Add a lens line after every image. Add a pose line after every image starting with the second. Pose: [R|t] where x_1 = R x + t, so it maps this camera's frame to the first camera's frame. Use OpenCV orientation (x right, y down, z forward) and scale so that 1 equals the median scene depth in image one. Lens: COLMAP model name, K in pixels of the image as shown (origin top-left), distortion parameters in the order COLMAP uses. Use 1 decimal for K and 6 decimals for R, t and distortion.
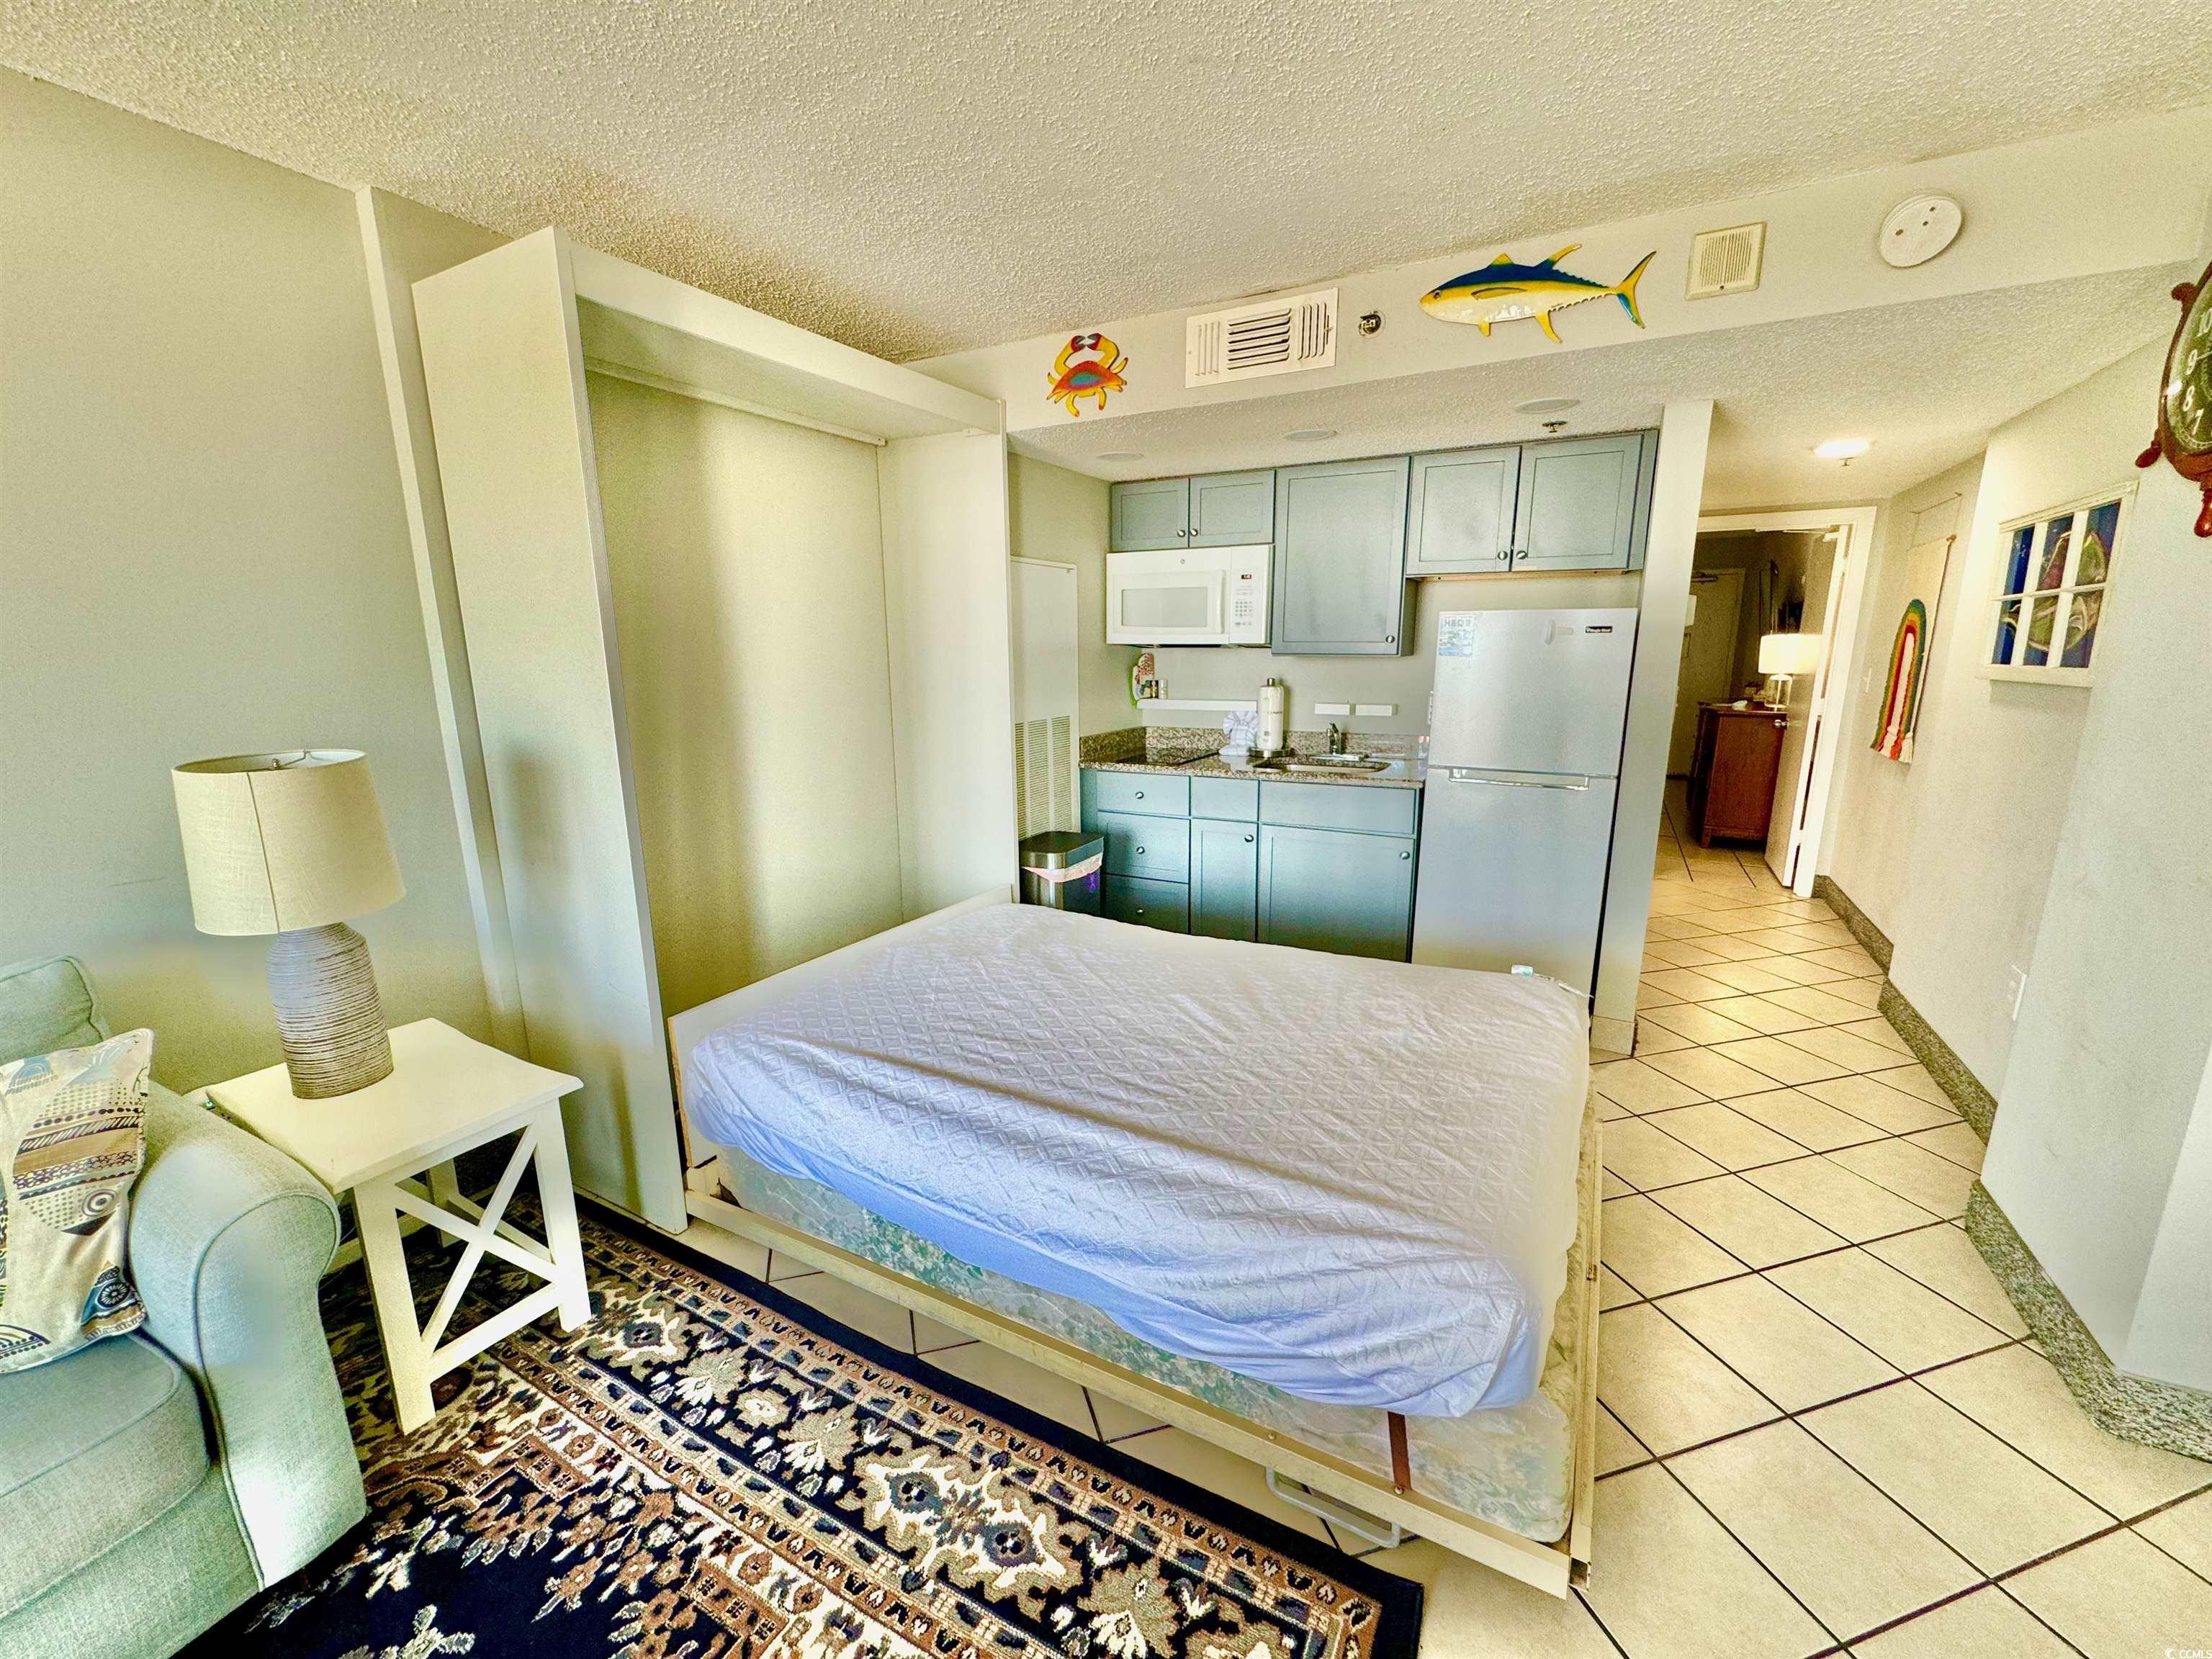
lens RADIAL K [[880.9, 0, 1106.0], [0, 880.9, 829.5], [0, 0, 1]] dist [-0.002411, 0.000194]
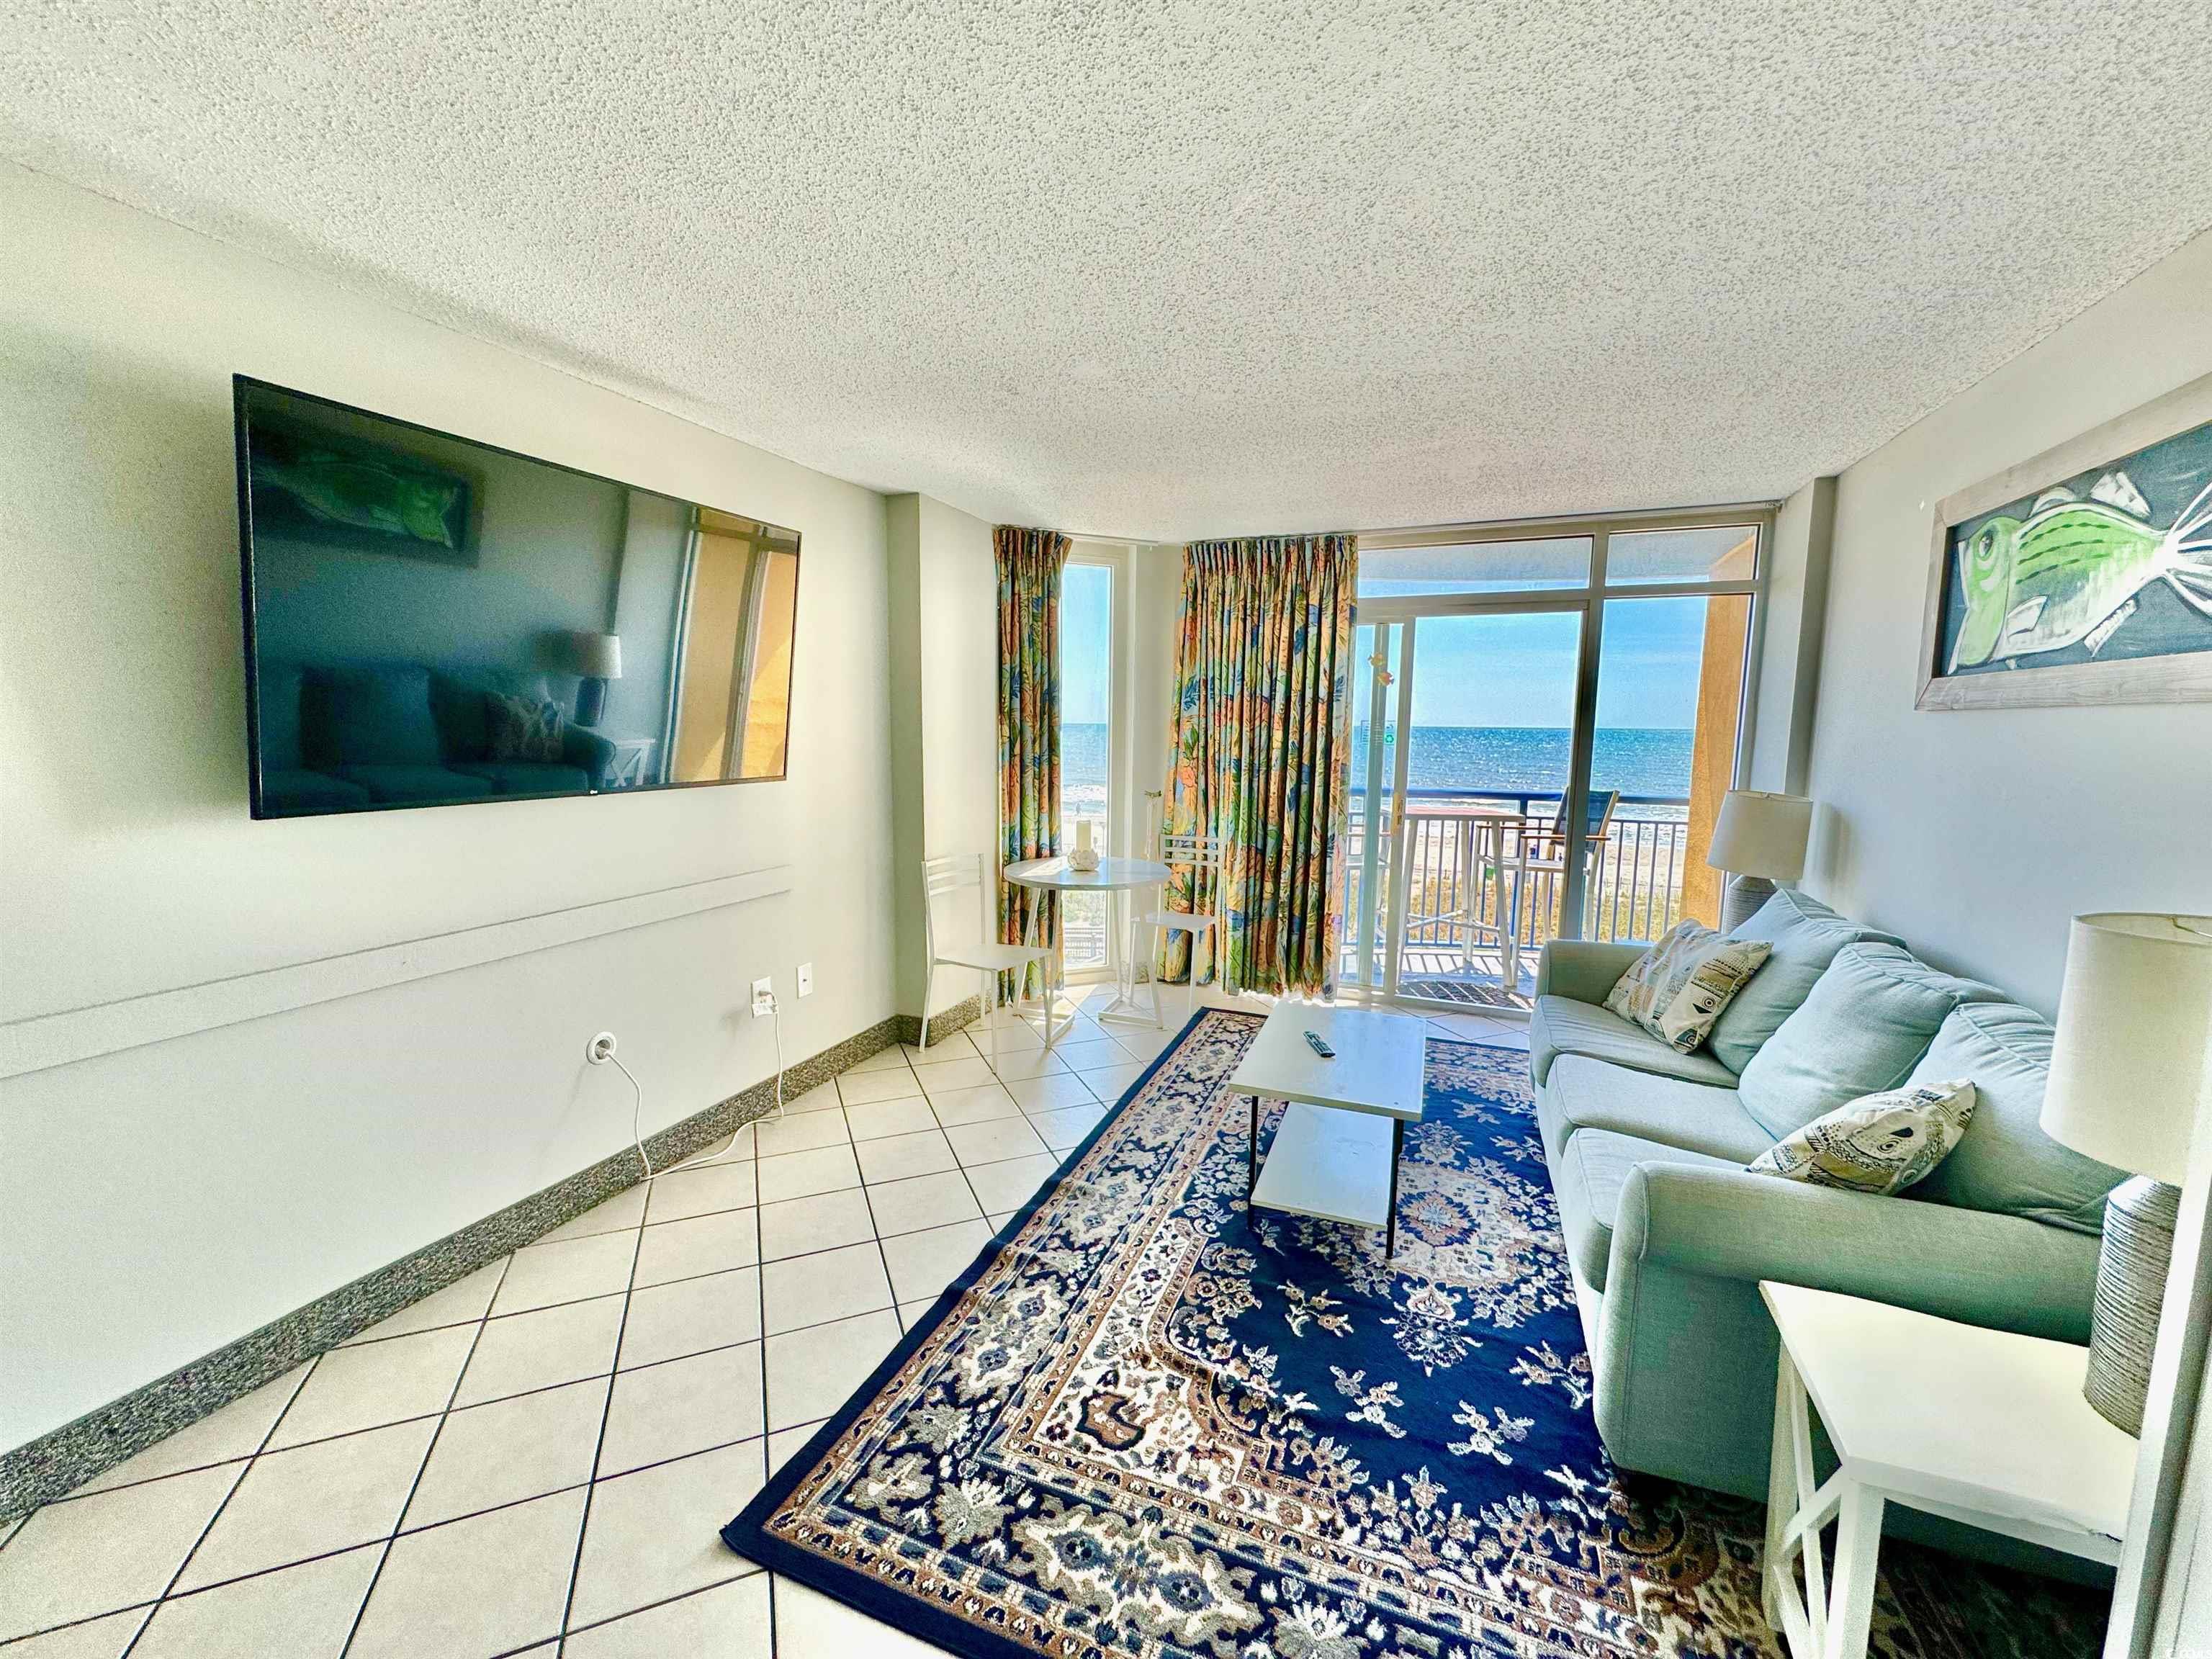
lens RADIAL K [[880.9, 0, 1106.0], [0, 880.9, 829.5], [0, 0, 1]] dist [-0.002411, 0.000194]
pose [[-0.993788, 0.009957, -0.110840, -0.030122], [-0.026272, 0.946845, 0.320615, -0.394122], [0.108140, 0.321535, -0.940702, 1.742124]]
